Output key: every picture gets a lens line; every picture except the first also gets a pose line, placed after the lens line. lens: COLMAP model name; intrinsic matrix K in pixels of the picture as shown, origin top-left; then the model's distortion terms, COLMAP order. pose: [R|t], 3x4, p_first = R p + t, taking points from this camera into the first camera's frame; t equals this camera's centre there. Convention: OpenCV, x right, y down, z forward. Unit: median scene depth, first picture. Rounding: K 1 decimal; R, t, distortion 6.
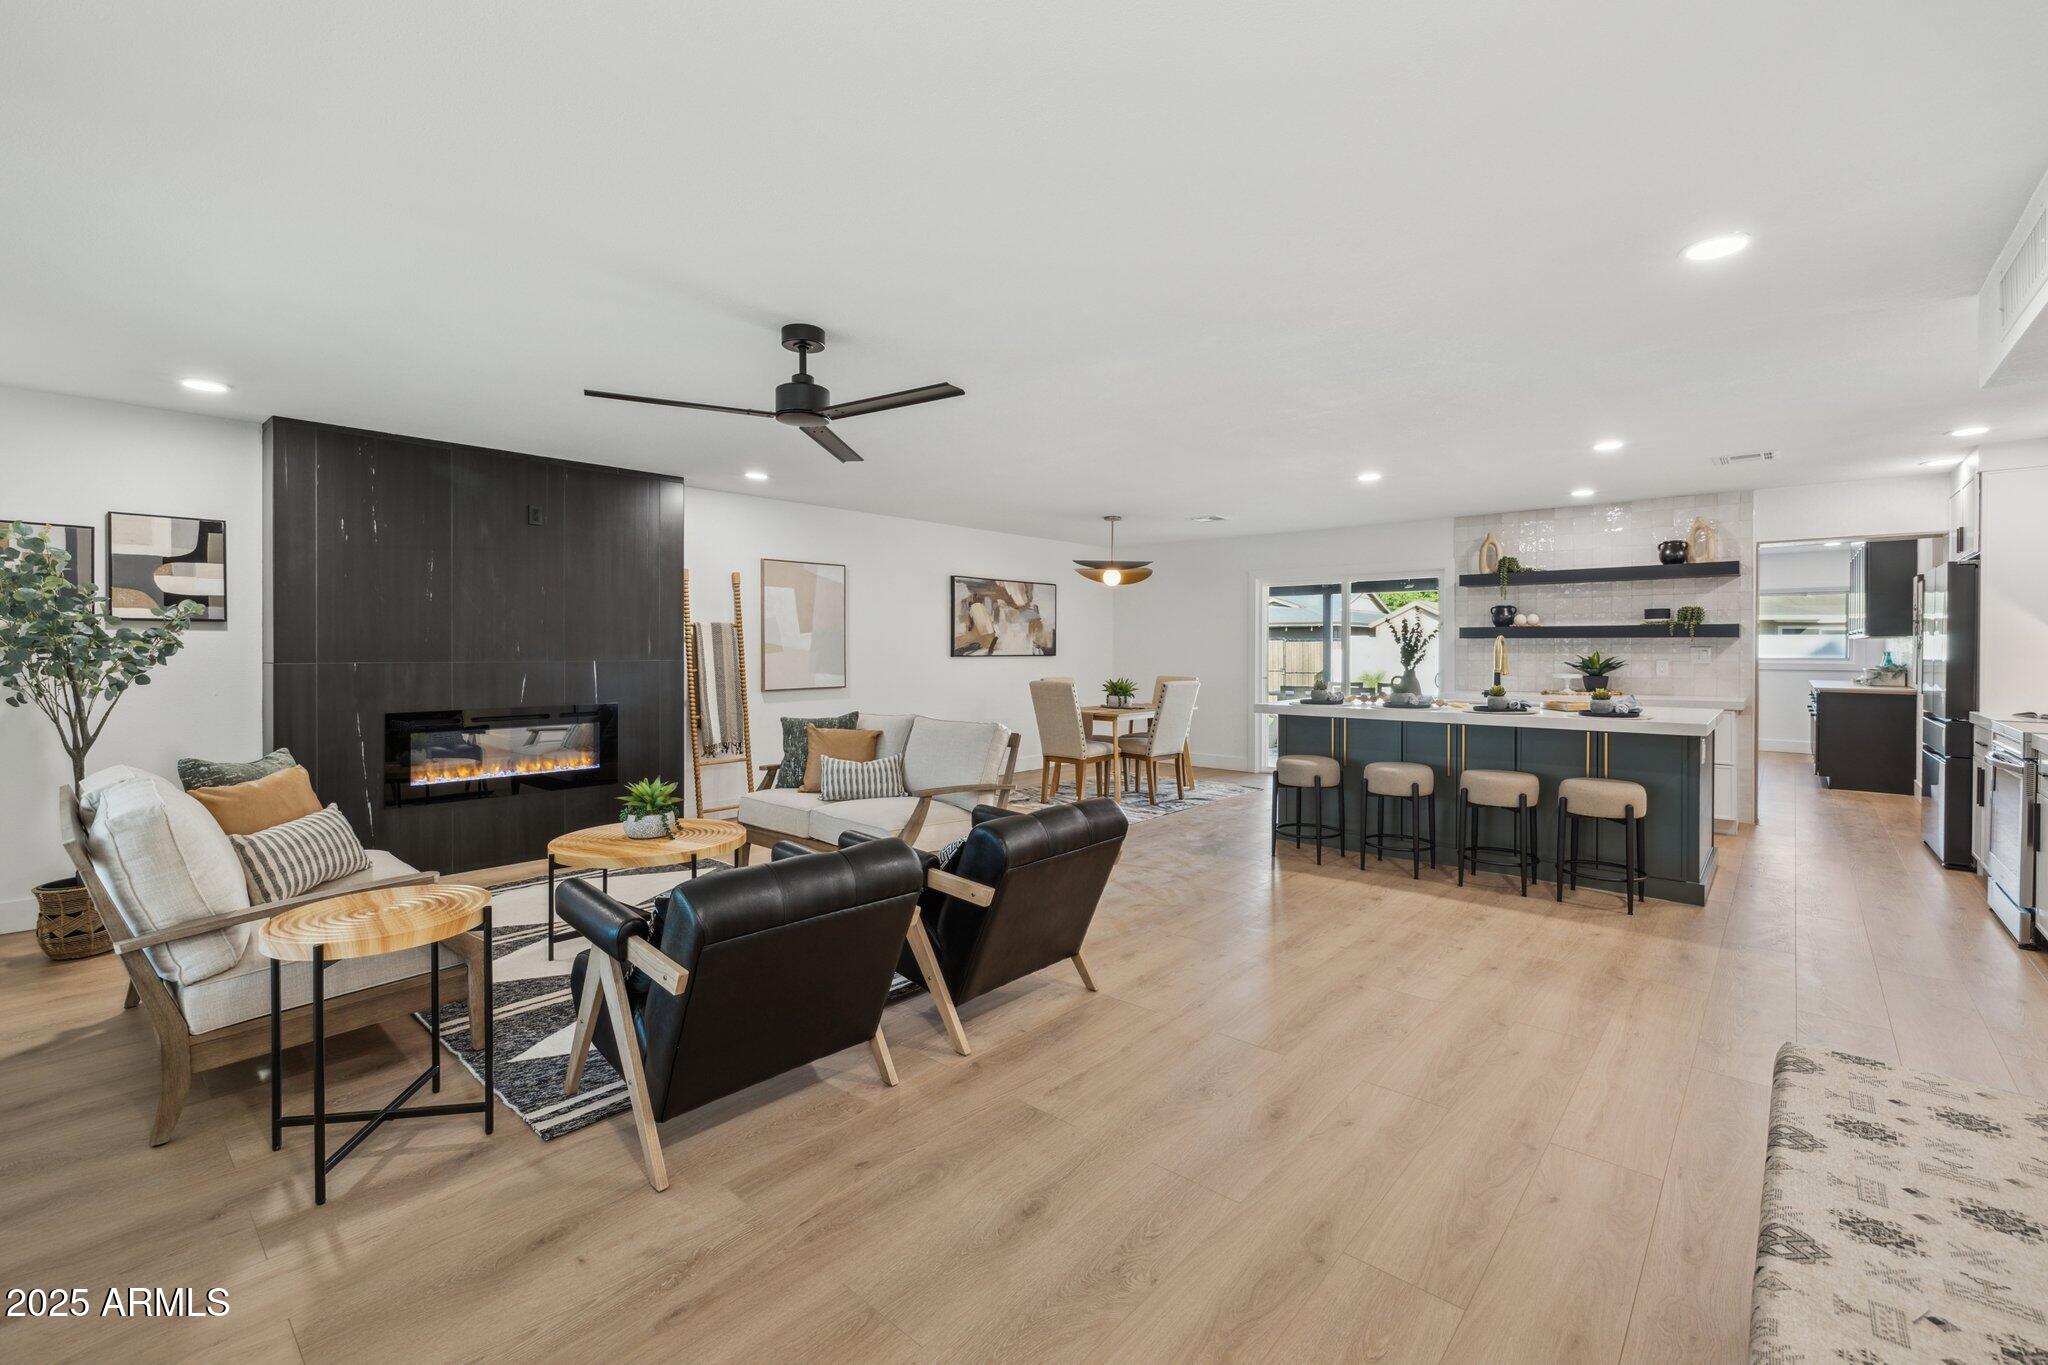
lens RADIAL K [[871.3, 0, 1024.0], [0, 871.3, 649.4], [0, 0, 1]] dist [0.002788, -0.000149]
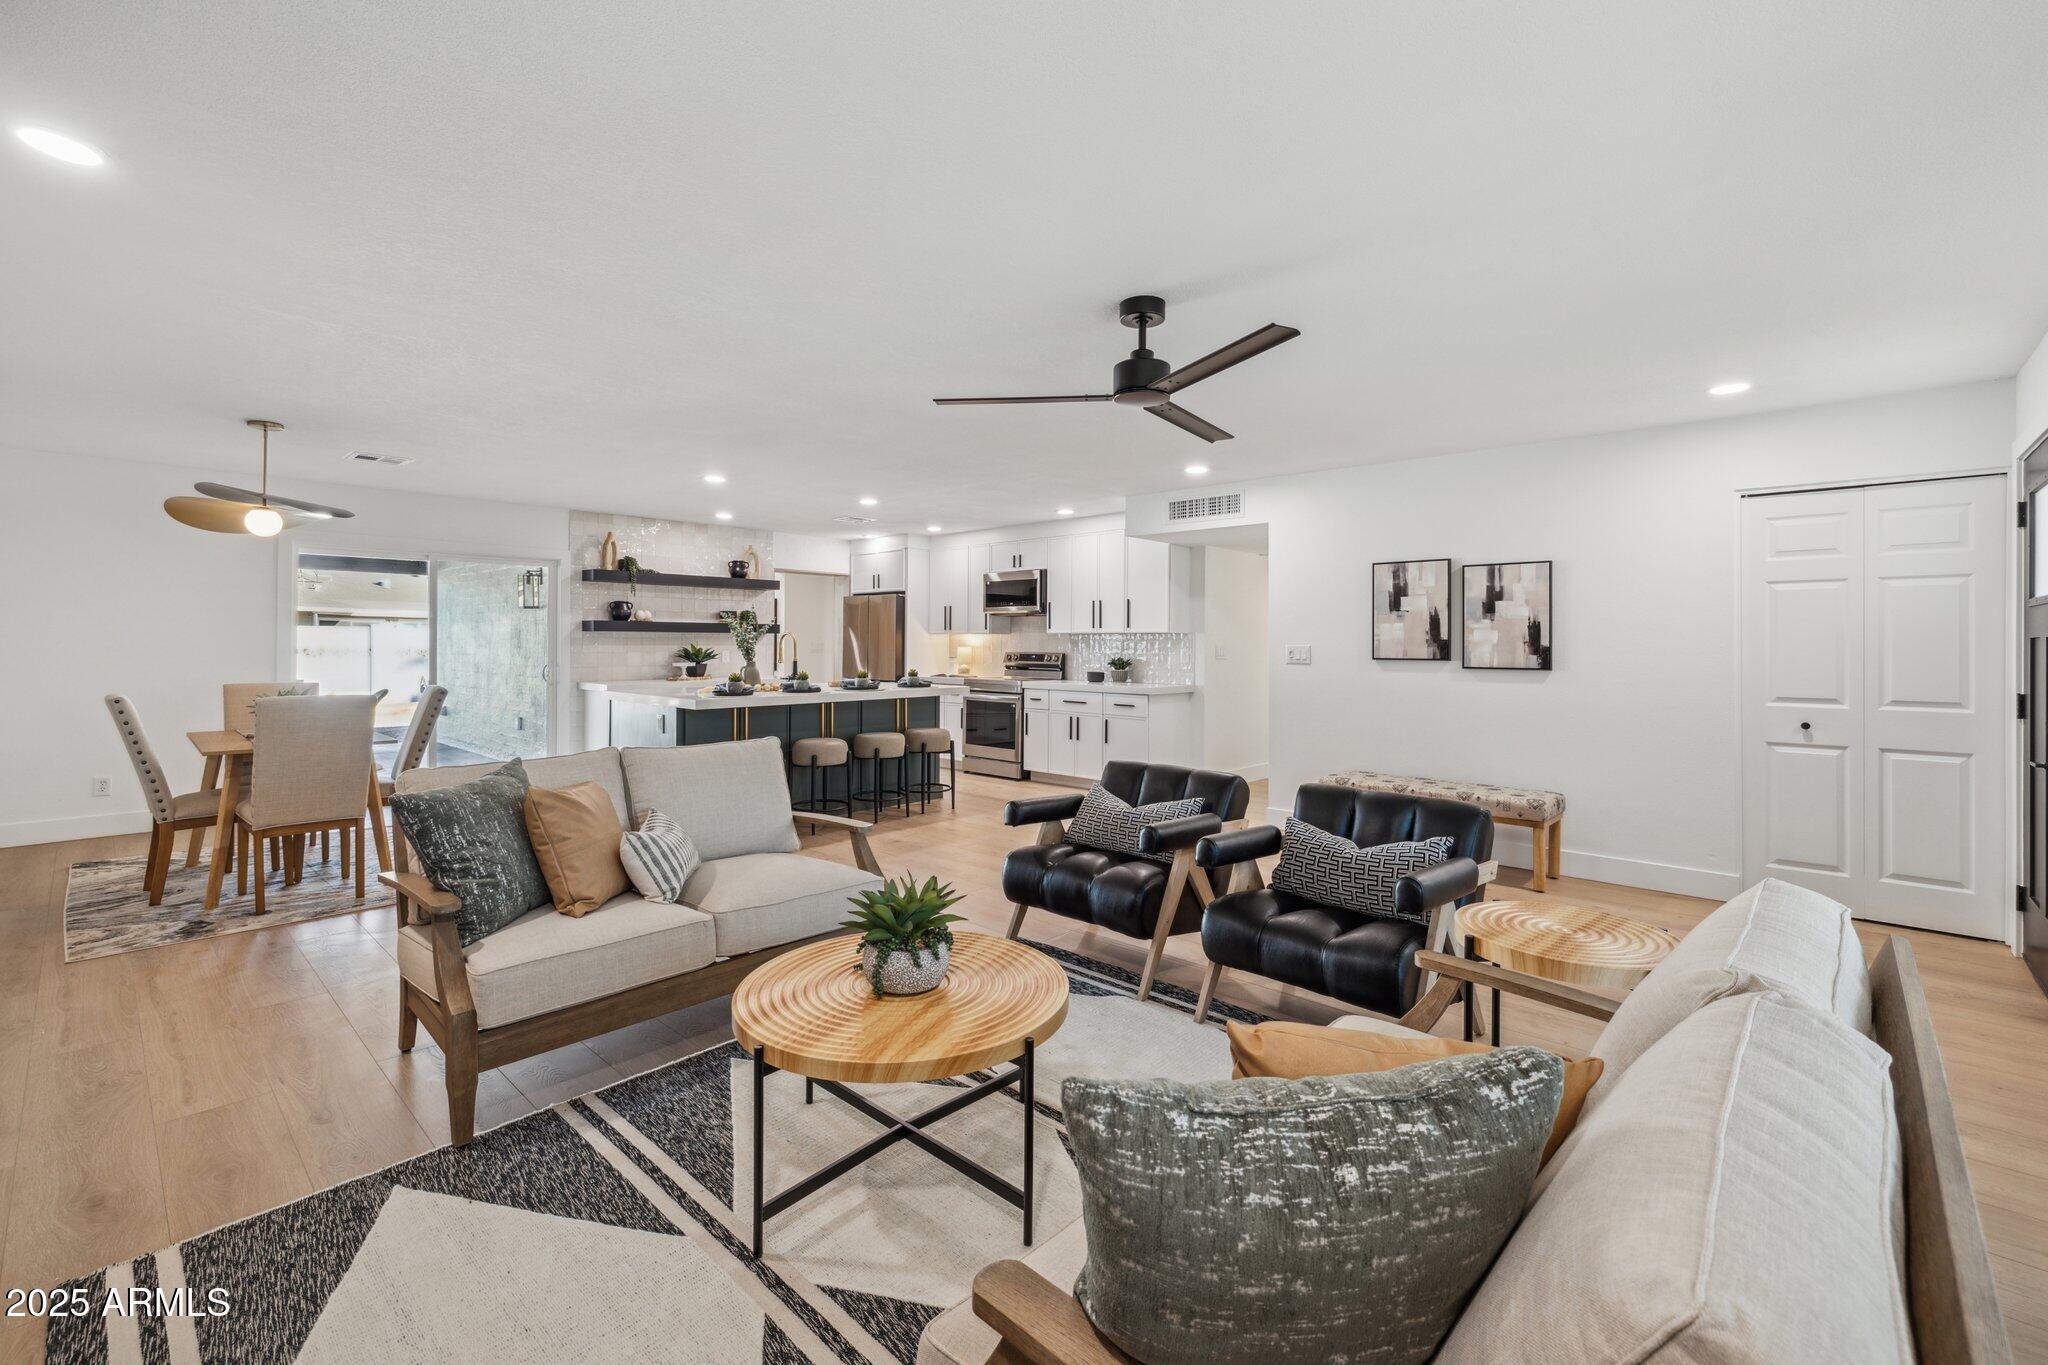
lens RADIAL K [[871.3, 0, 1024.0], [0, 871.3, 649.4], [0, 0, 1]] dist [0.002788, -0.000149]
pose [[0.020691, -0.007590, 0.999757, -0.533195], [-0.003741, 0.999964, 0.007669, -0.000506], [-0.999779, -0.003899, 0.020662, 0.495157]]
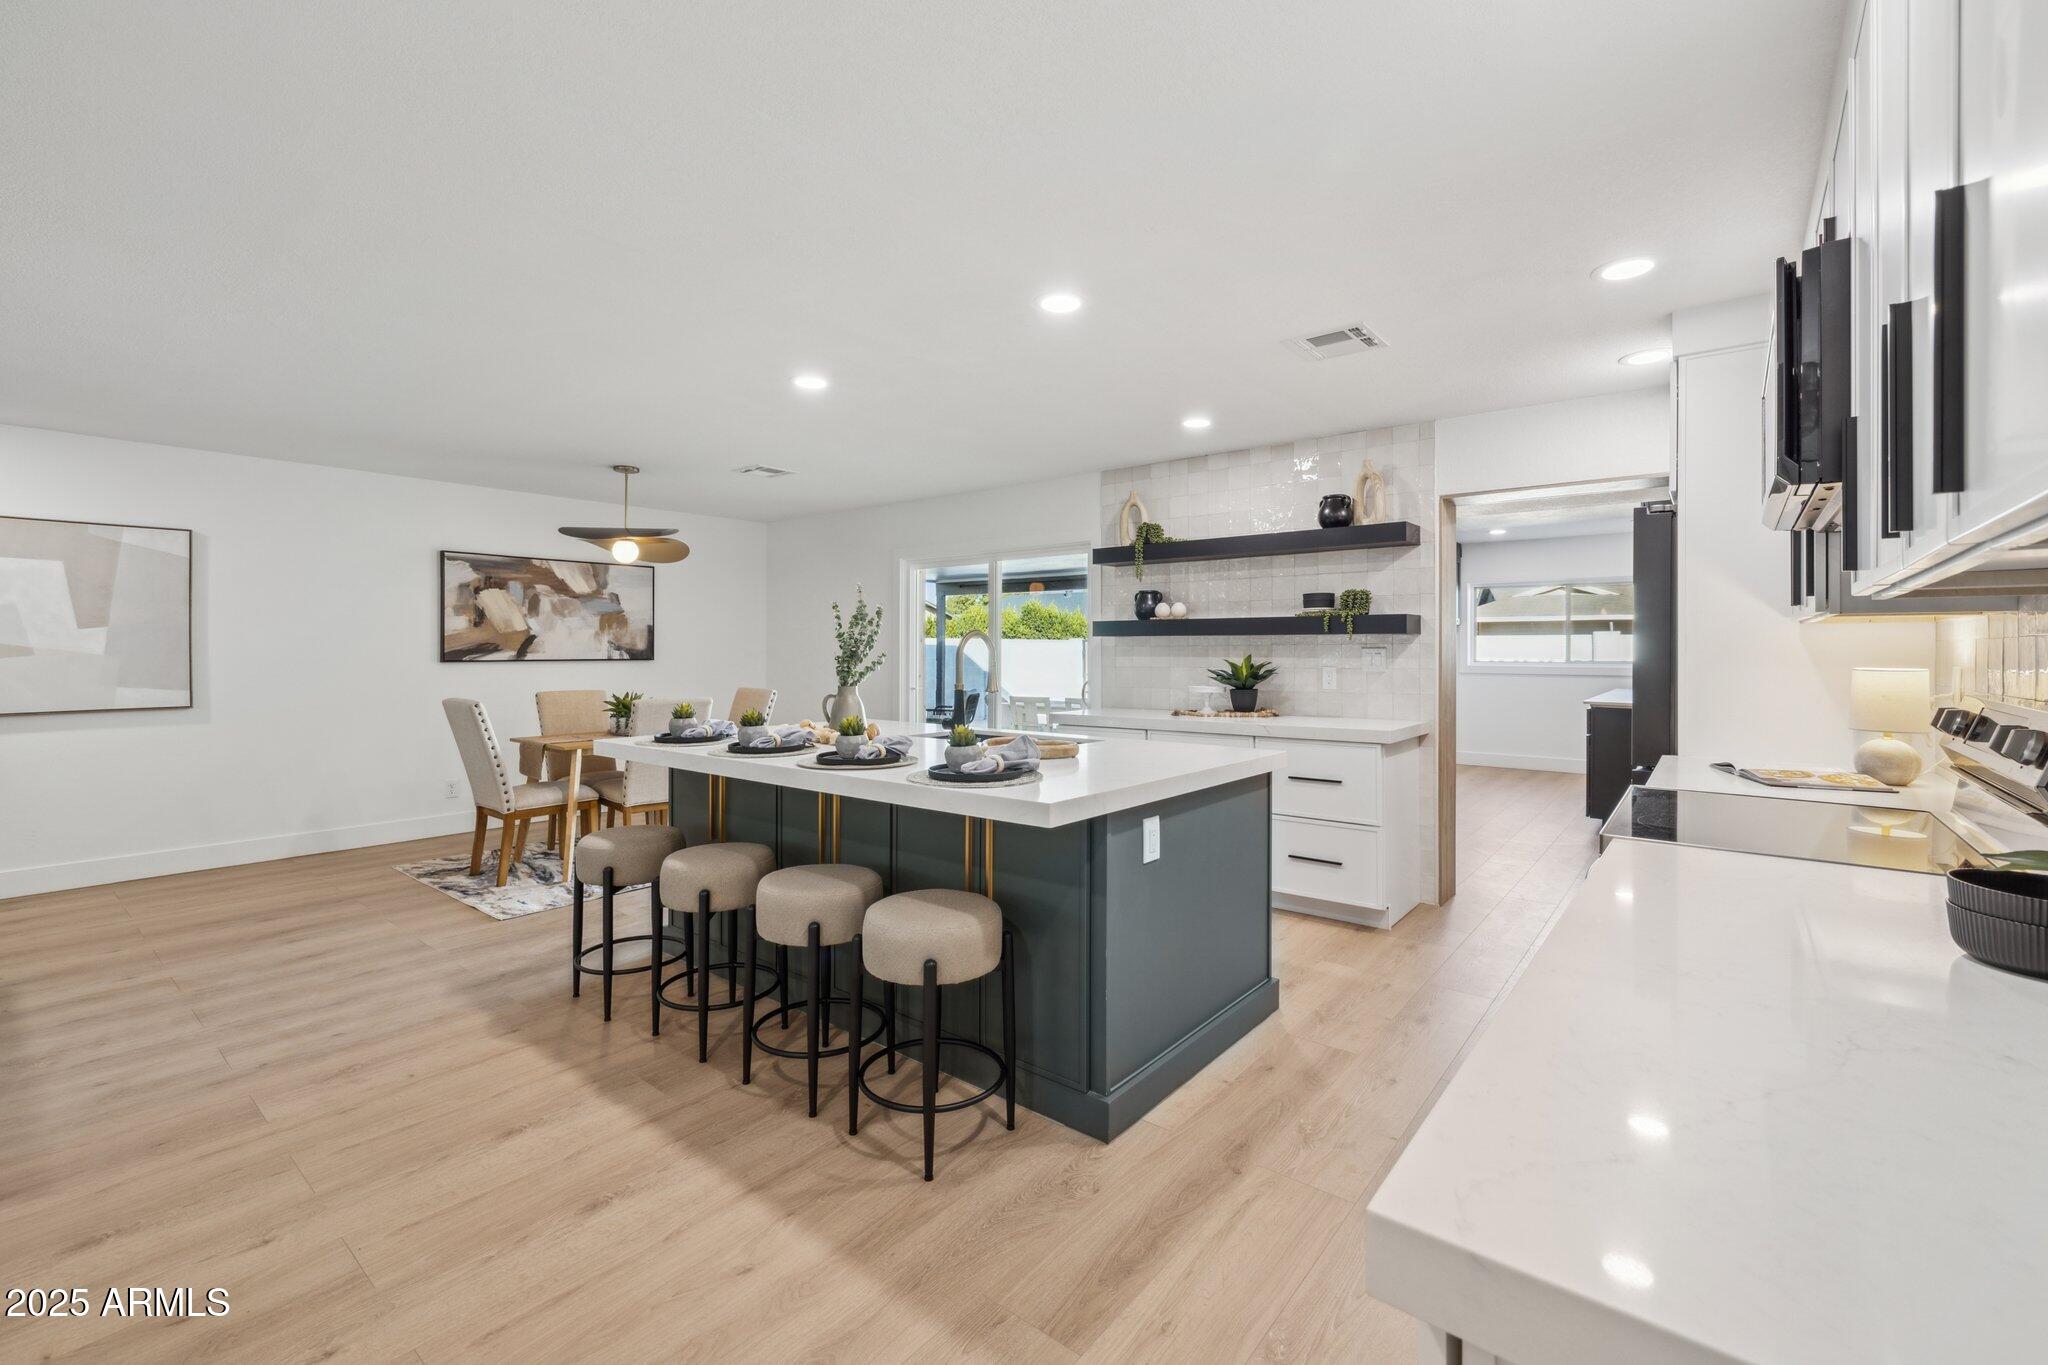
lens RADIAL K [[871.3, 0, 1024.0], [0, 871.3, 649.4], [0, 0, 1]] dist [0.002788, -0.000149]
pose [[0.999234, -0.001041, 0.039130, 0.432230], [0.001077, 0.999999, -0.000885, -0.001124], [-0.039130, 0.000926, 0.999234, 0.290871]]
